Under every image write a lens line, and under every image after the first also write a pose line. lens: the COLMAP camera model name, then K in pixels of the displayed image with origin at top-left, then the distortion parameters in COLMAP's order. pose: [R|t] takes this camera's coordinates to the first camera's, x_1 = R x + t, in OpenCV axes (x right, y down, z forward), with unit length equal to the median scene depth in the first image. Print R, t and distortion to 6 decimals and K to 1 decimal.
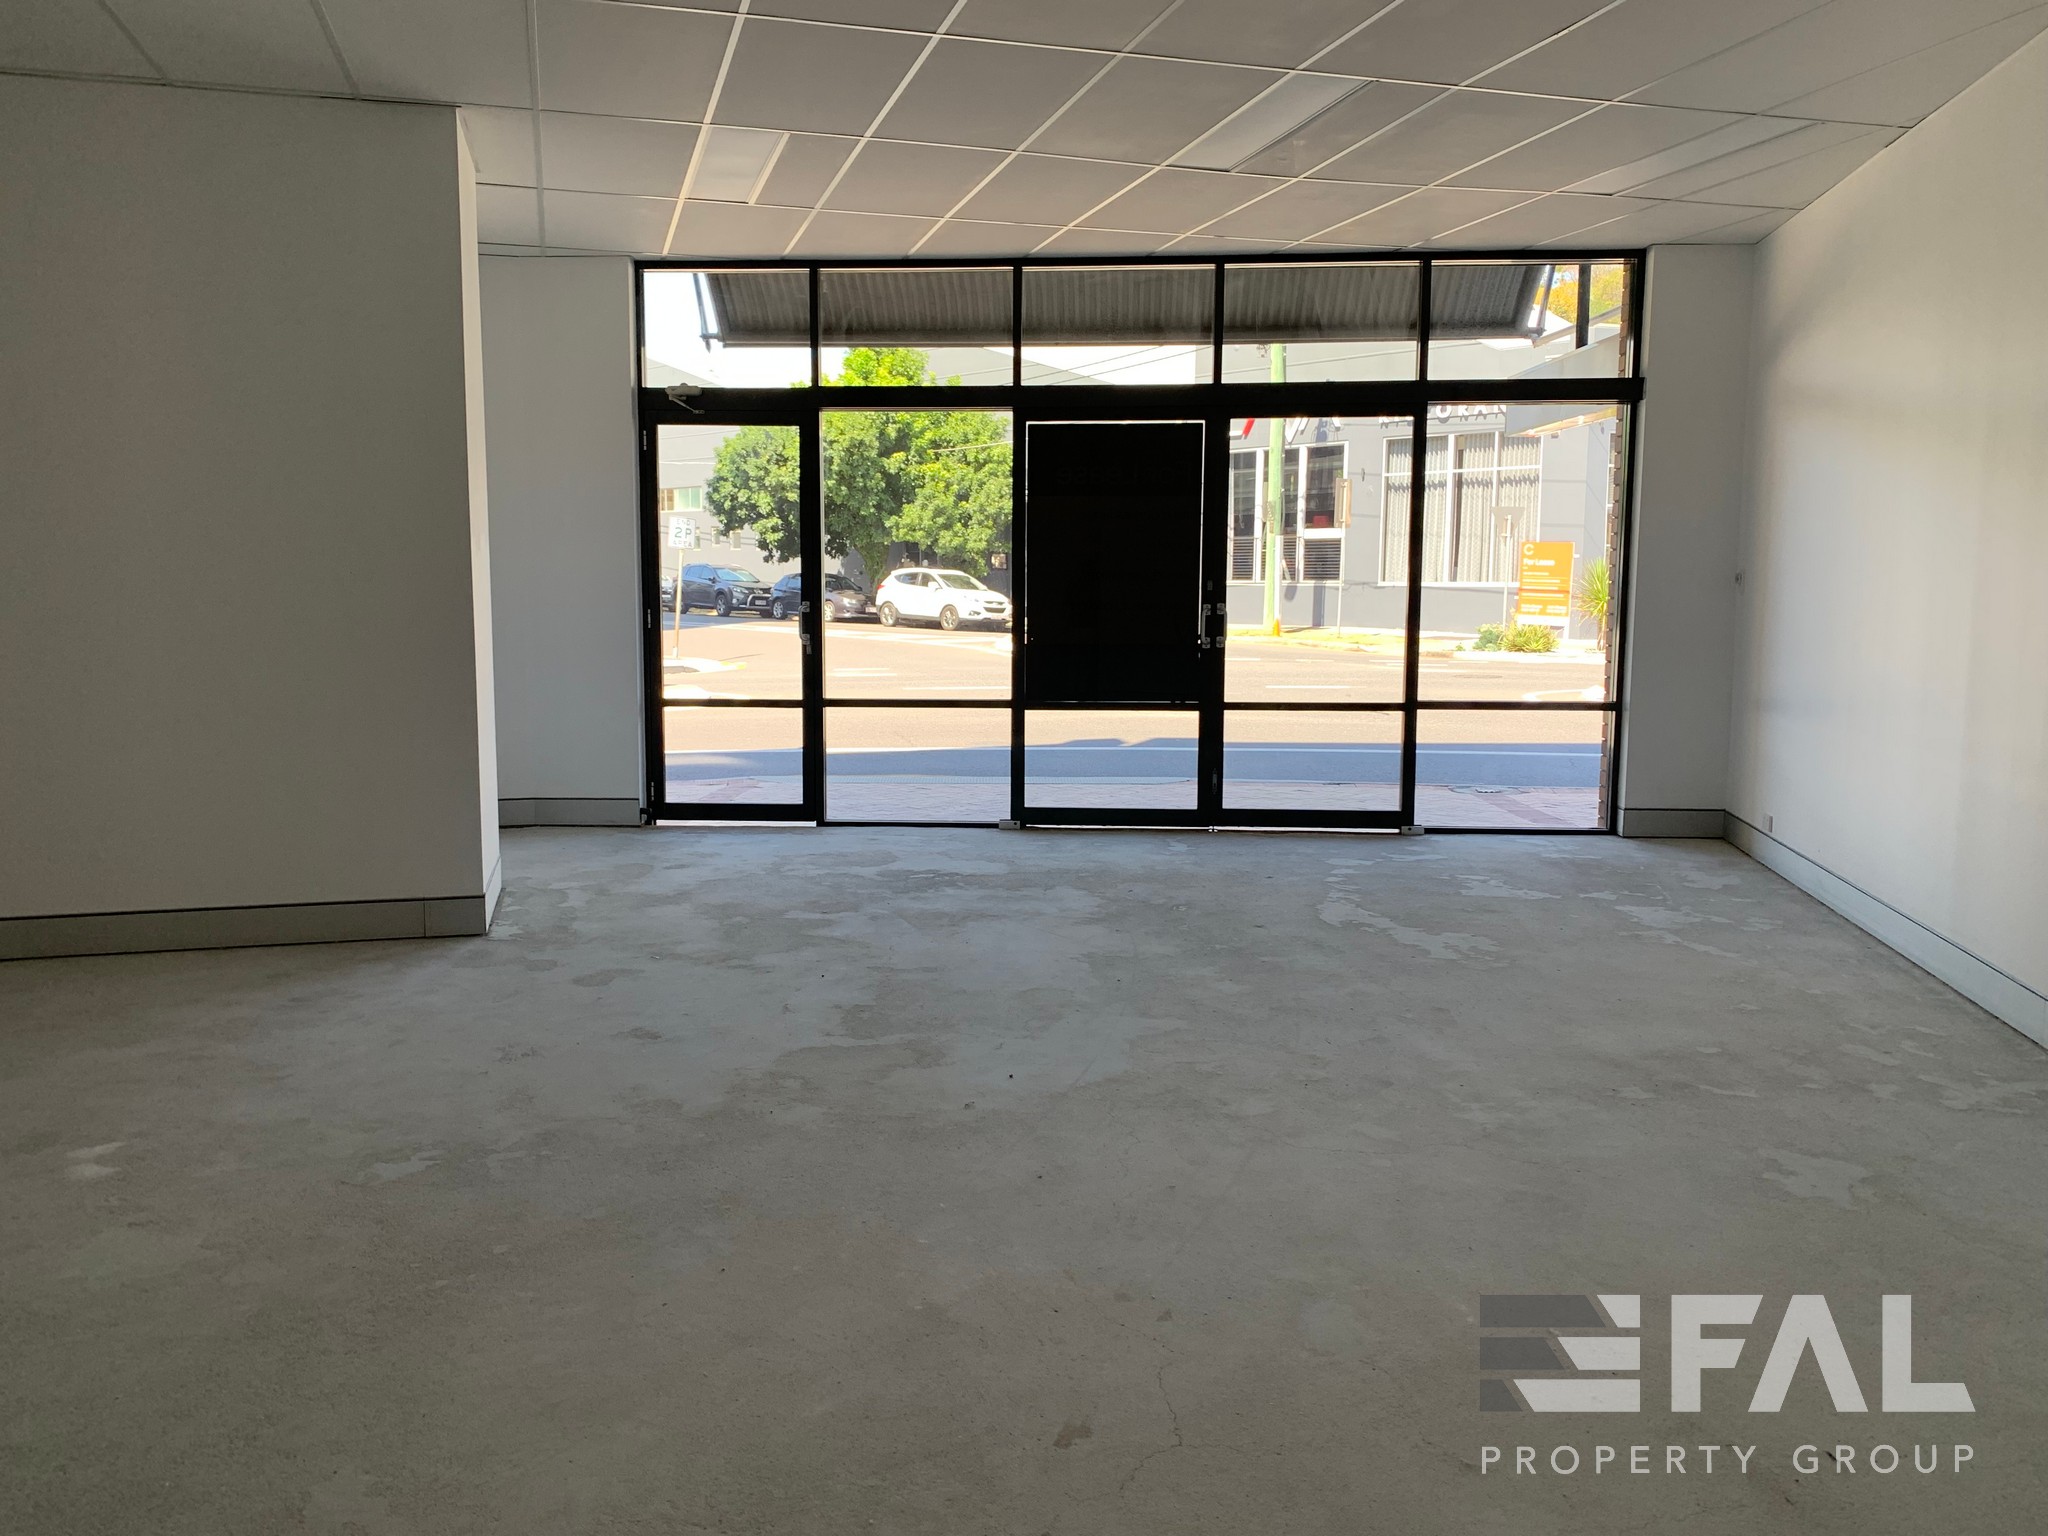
lens RADIAL K [[1582.2, 0, 1024.0], [0, 1582.2, 768.0], [0, 0, 1]] dist [-0.025819, 0.000366]
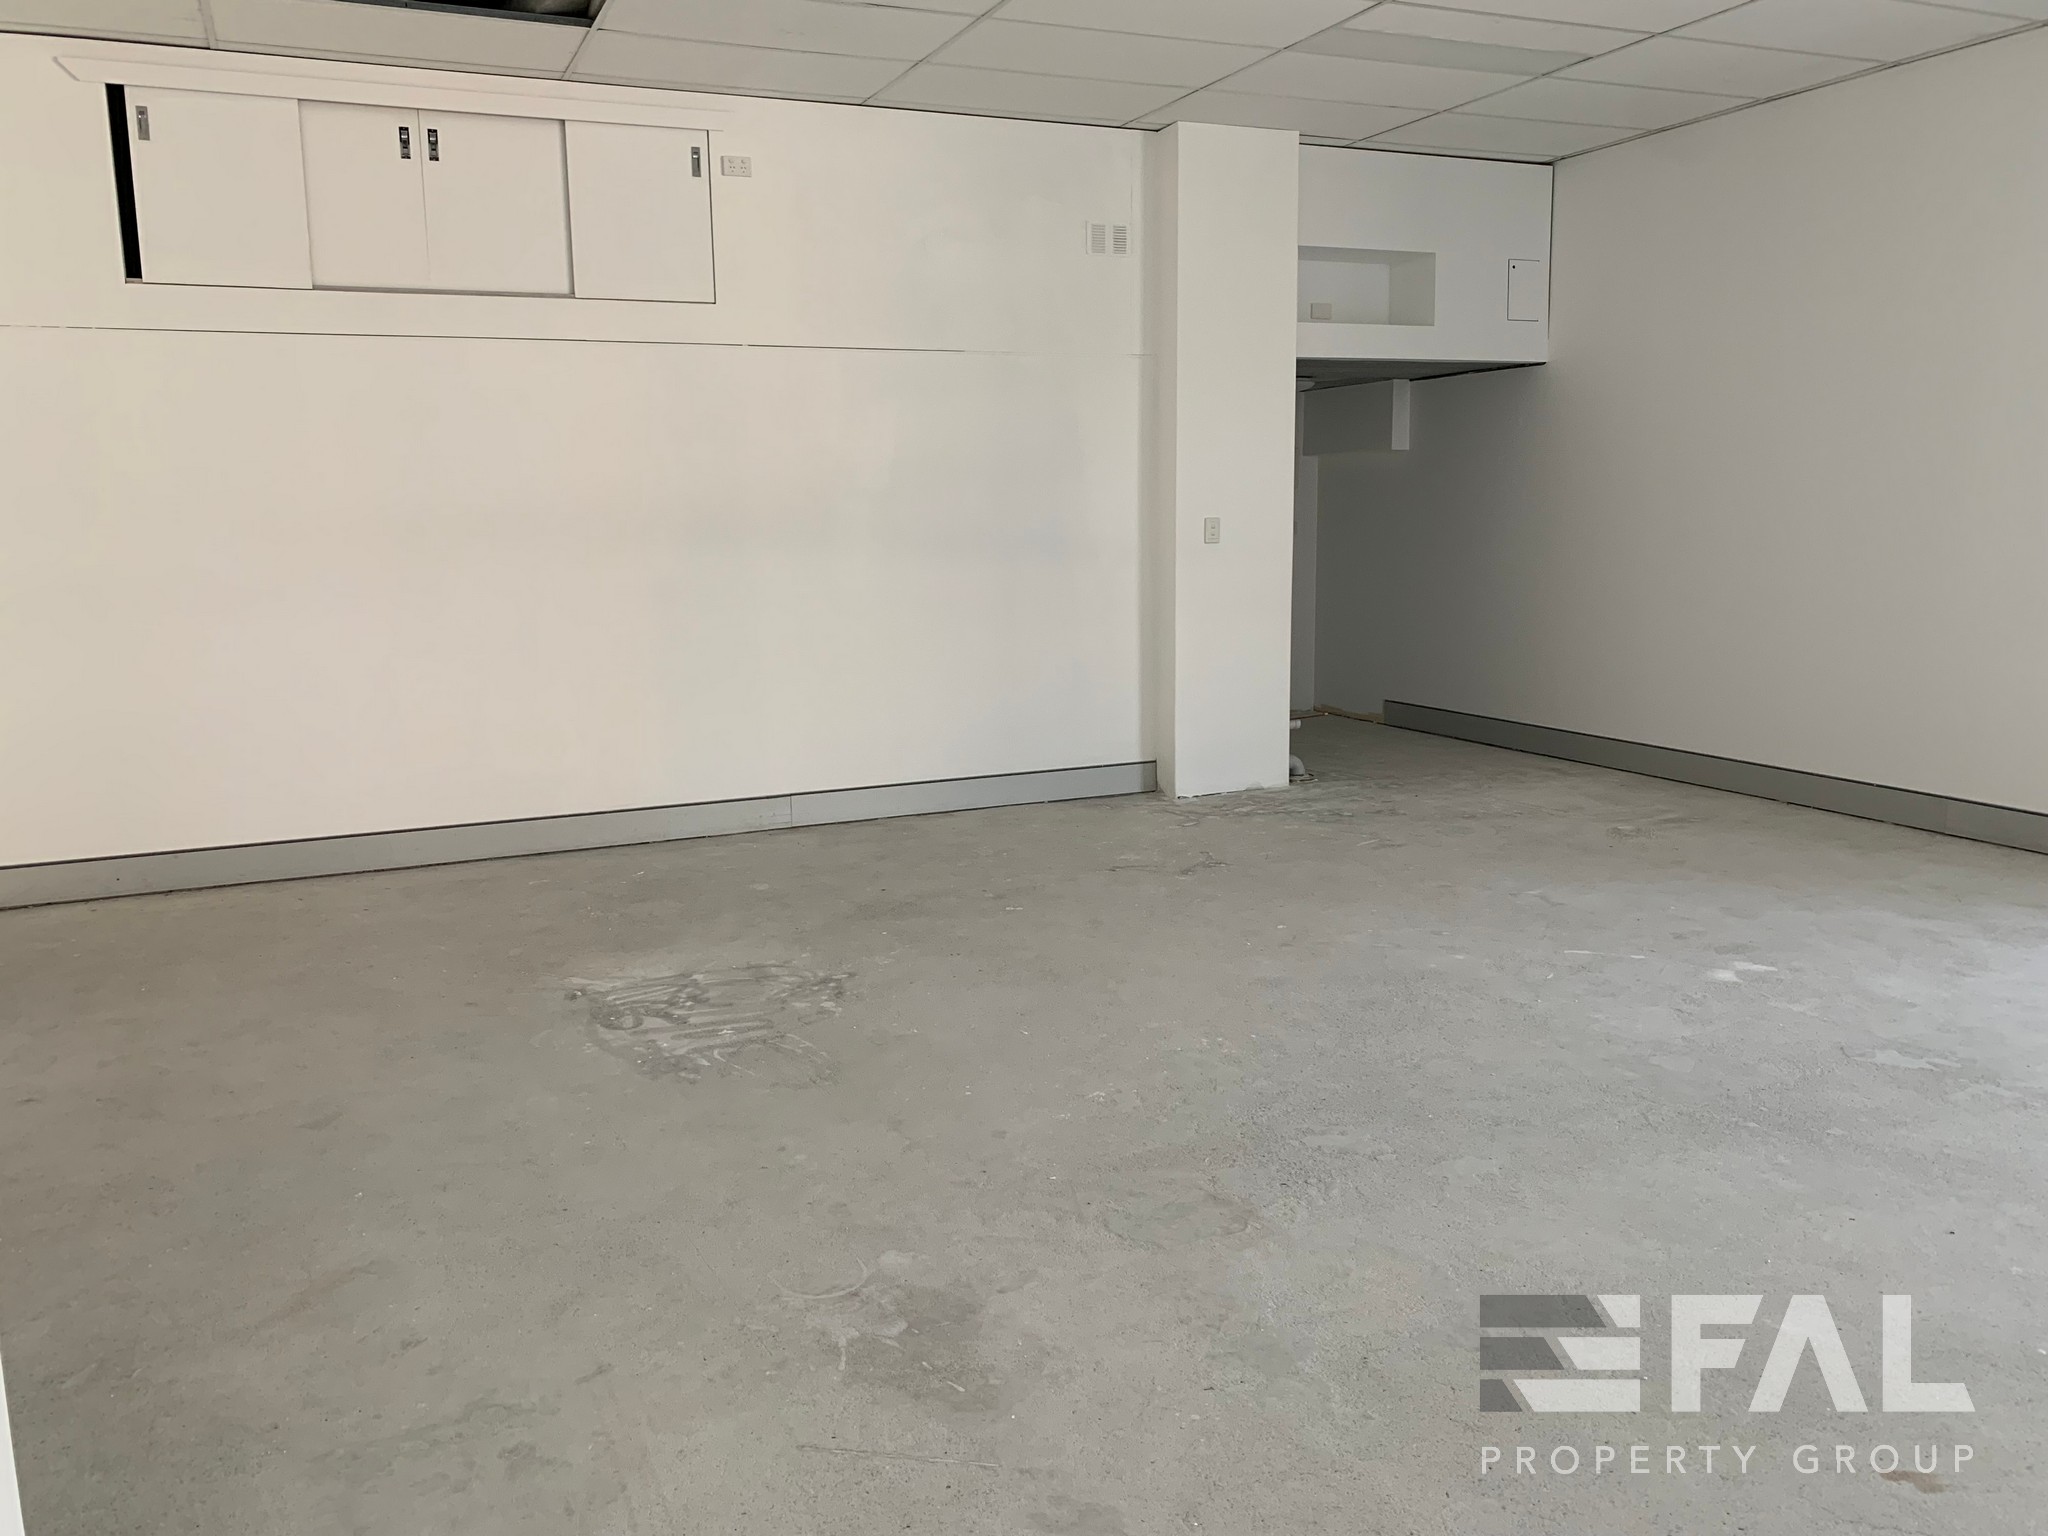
lens RADIAL K [[1579.7, 0, 1024.0], [0, 1579.7, 768.0], [0, 0, 1]] dist [0.033069, -0.004944]
pose [[0.129728, 0.165047, -0.977717, 0.553242], [-0.106136, 0.982695, 0.151805, -0.042916], [0.985853, 0.084078, 0.145001, 0.232841]]
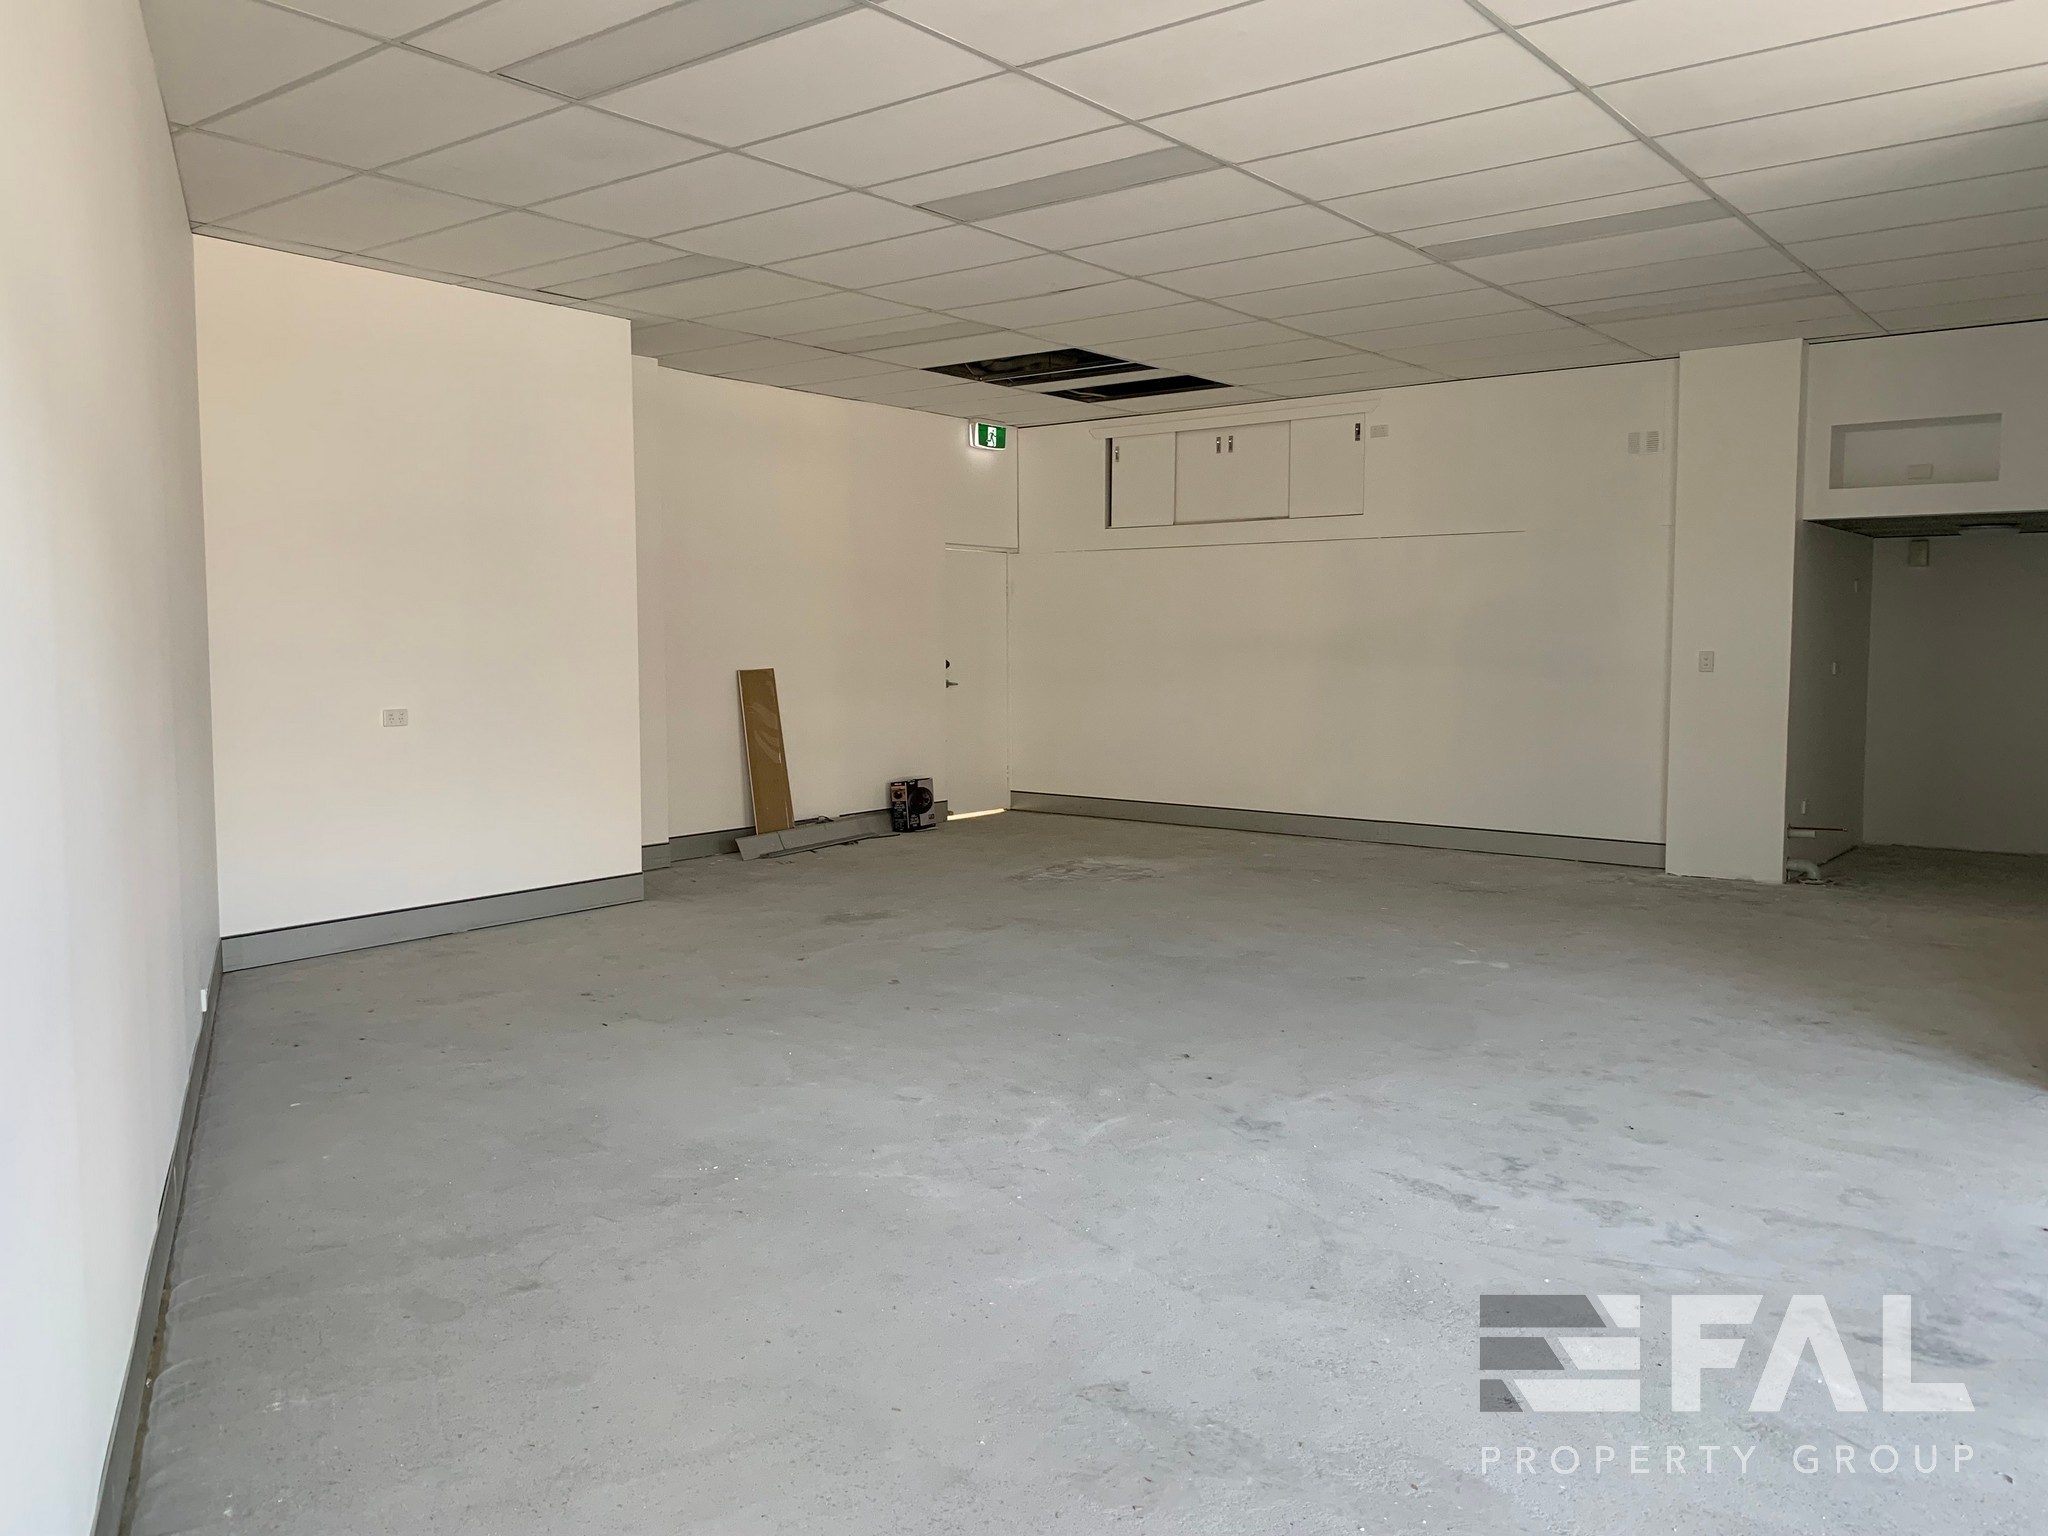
lens RADIAL K [[1582.2, 0, 1024.0], [0, 1582.2, 768.0], [0, 0, 1]] dist [-0.025819, 0.000366]
pose [[-0.795406, 0.041841, -0.604631, 0.931264], [-0.075954, 0.982868, 0.167934, -0.232255], [0.601299, 0.179500, -0.778601, 2.070975]]
